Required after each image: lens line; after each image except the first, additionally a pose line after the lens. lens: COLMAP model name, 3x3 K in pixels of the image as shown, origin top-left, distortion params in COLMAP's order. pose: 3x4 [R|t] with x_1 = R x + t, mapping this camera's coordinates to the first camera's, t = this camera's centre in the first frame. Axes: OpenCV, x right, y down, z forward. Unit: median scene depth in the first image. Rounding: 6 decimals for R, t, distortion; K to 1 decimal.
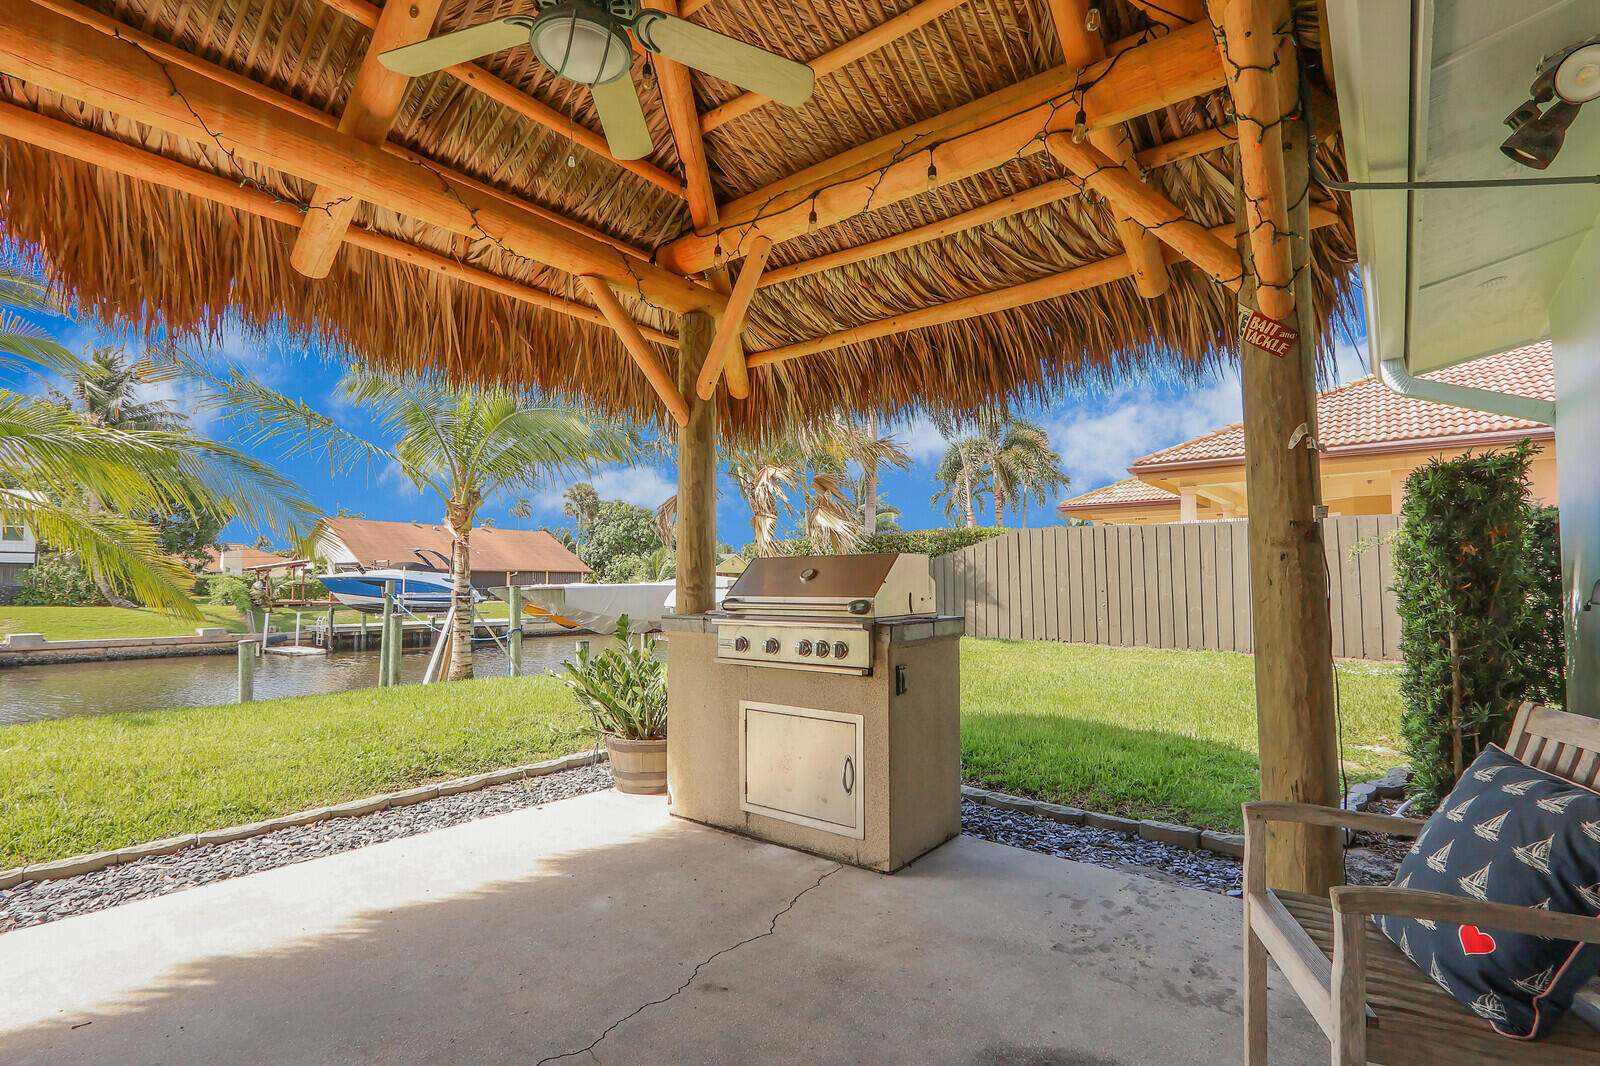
lens RADIAL K [[763.1, 0, 807.2], [0, 763.1, 562.6], [0, 0, 1]] dist [-0.011324, -0.000263]
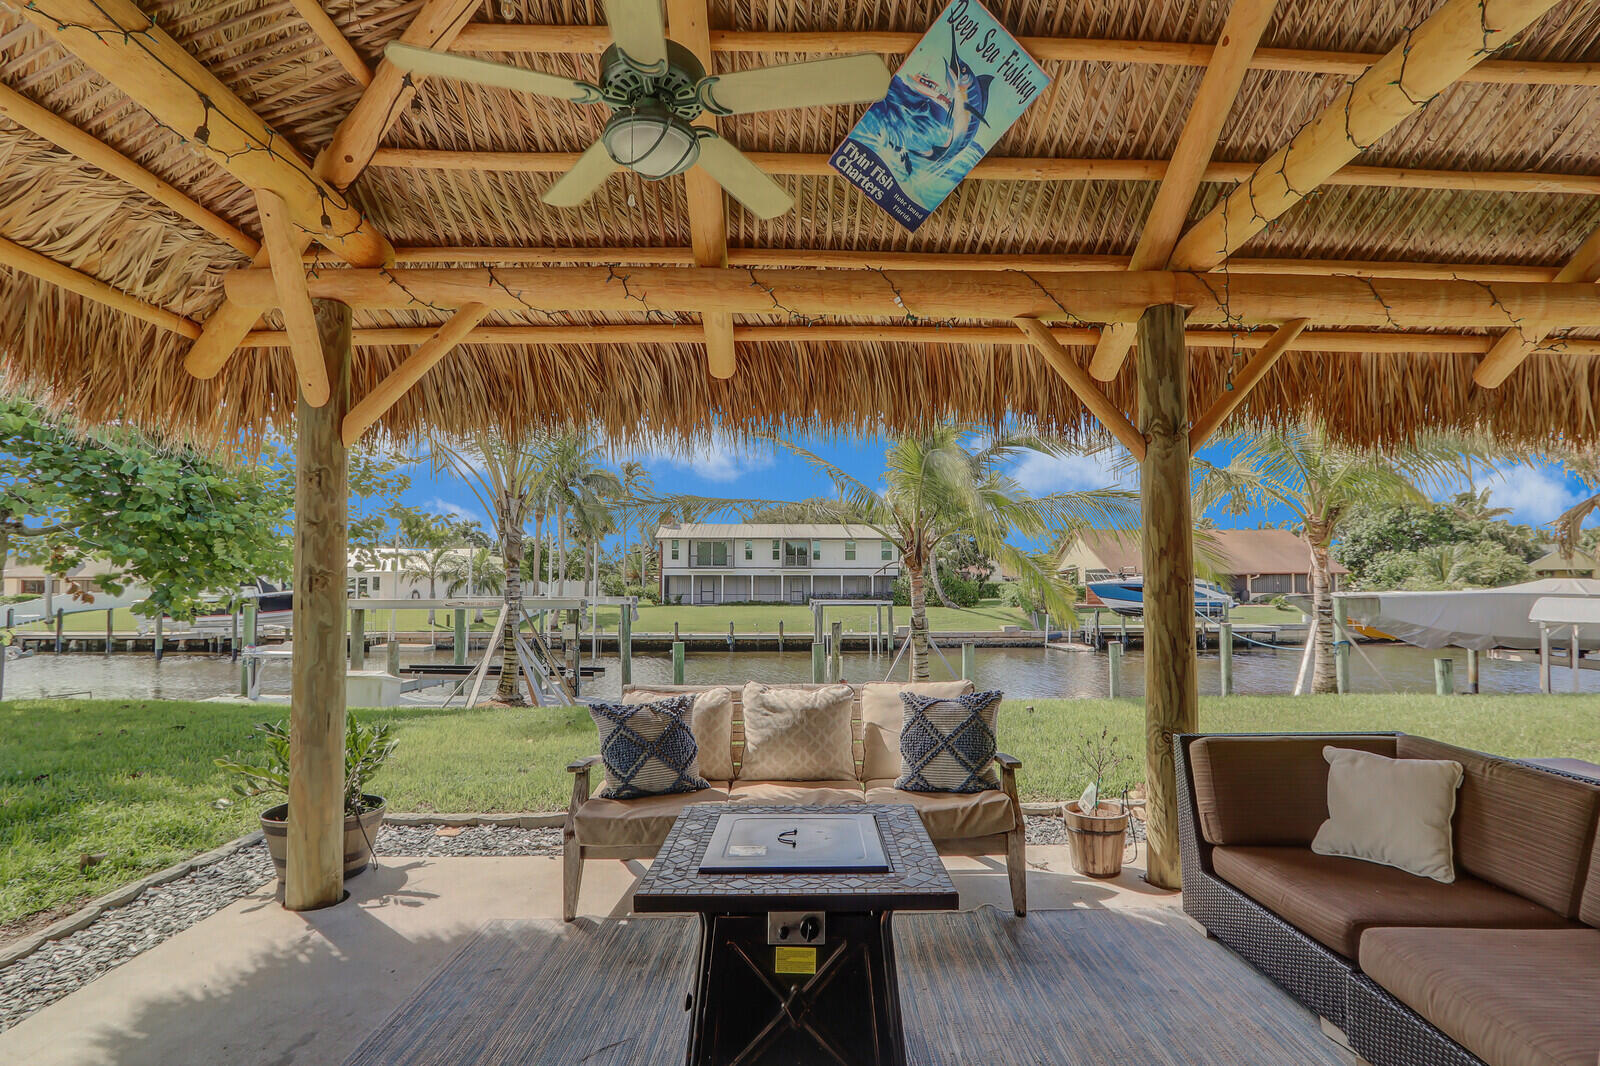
lens RADIAL K [[764.9, 0, 805.2], [0, 764.9, 564.4], [0, 0, 1]] dist [-0.032947, 0.015150]
pose [[0.643430, -0.027295, -0.765018, -0.111237], [0.027935, 0.999536, -0.012166, -0.023941], [0.764995, -0.013543, 0.643894, -0.192755]]
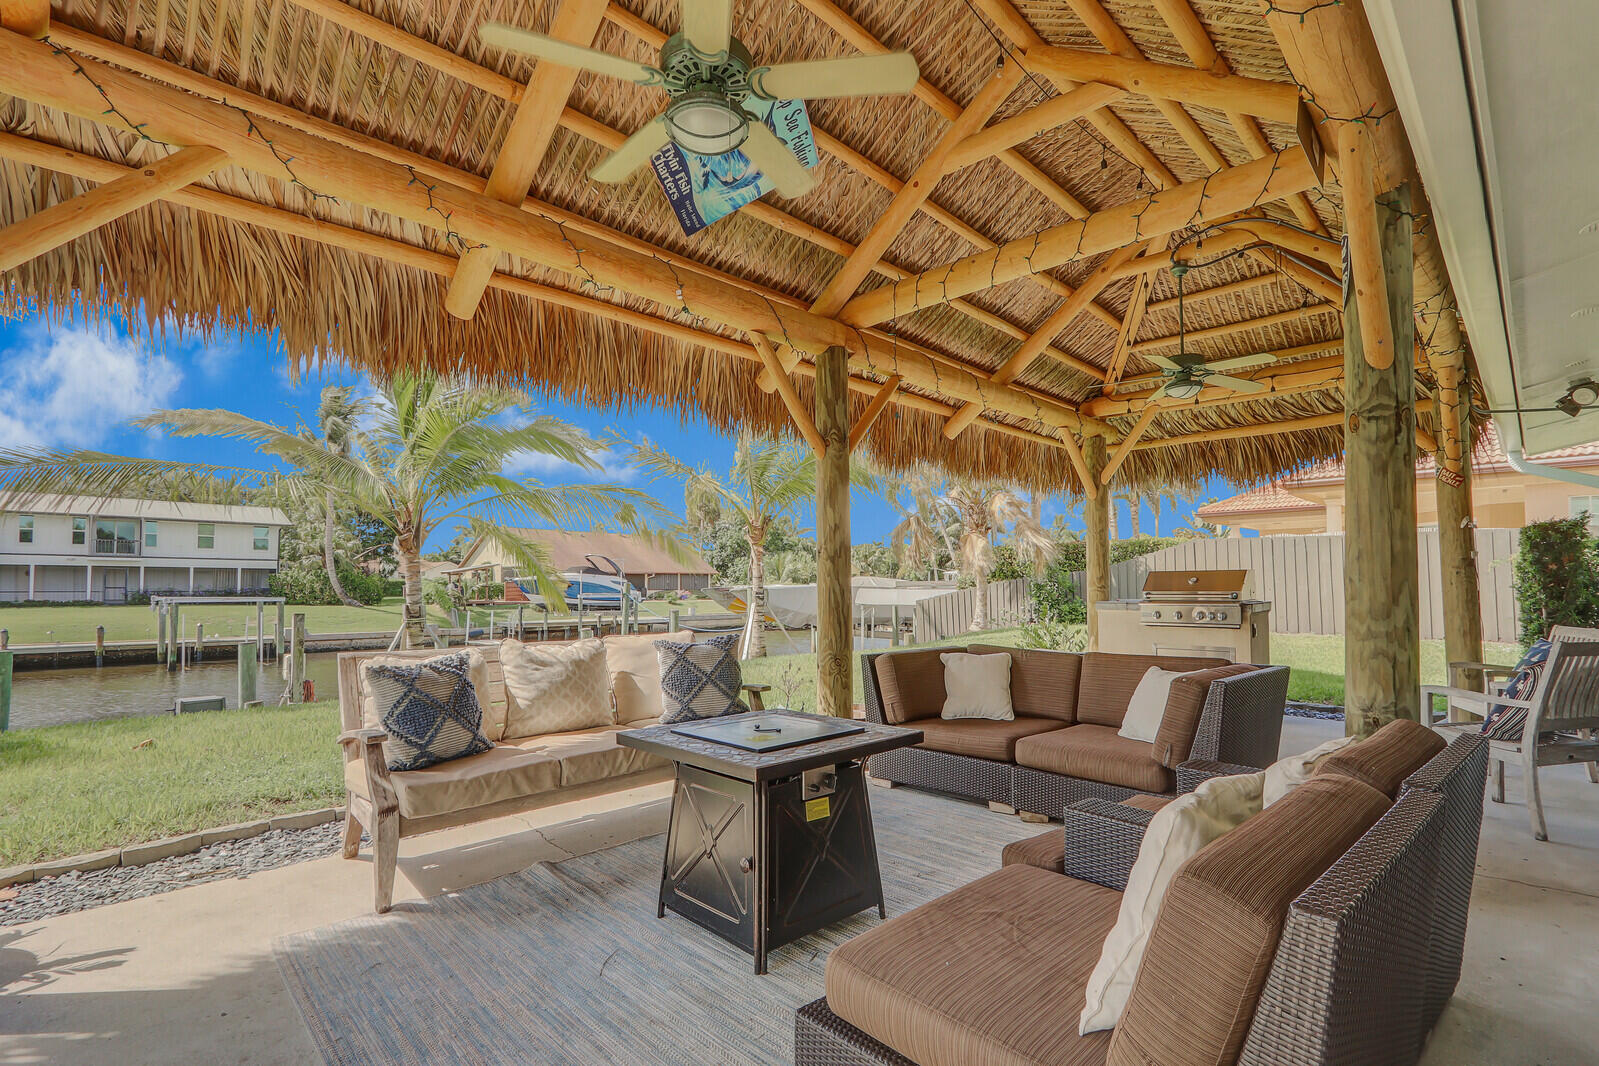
lens RADIAL K [[762.6, 0, 806.7], [0, 762.6, 562.6], [0, 0, 1]] dist [-0.011324, -0.000263]
pose [[0.993970, -0.006356, -0.109464, -0.216104], [0.006313, 0.999980, -0.000745, -0.009693], [0.109466, 0.000049, 0.993991, -0.298350]]
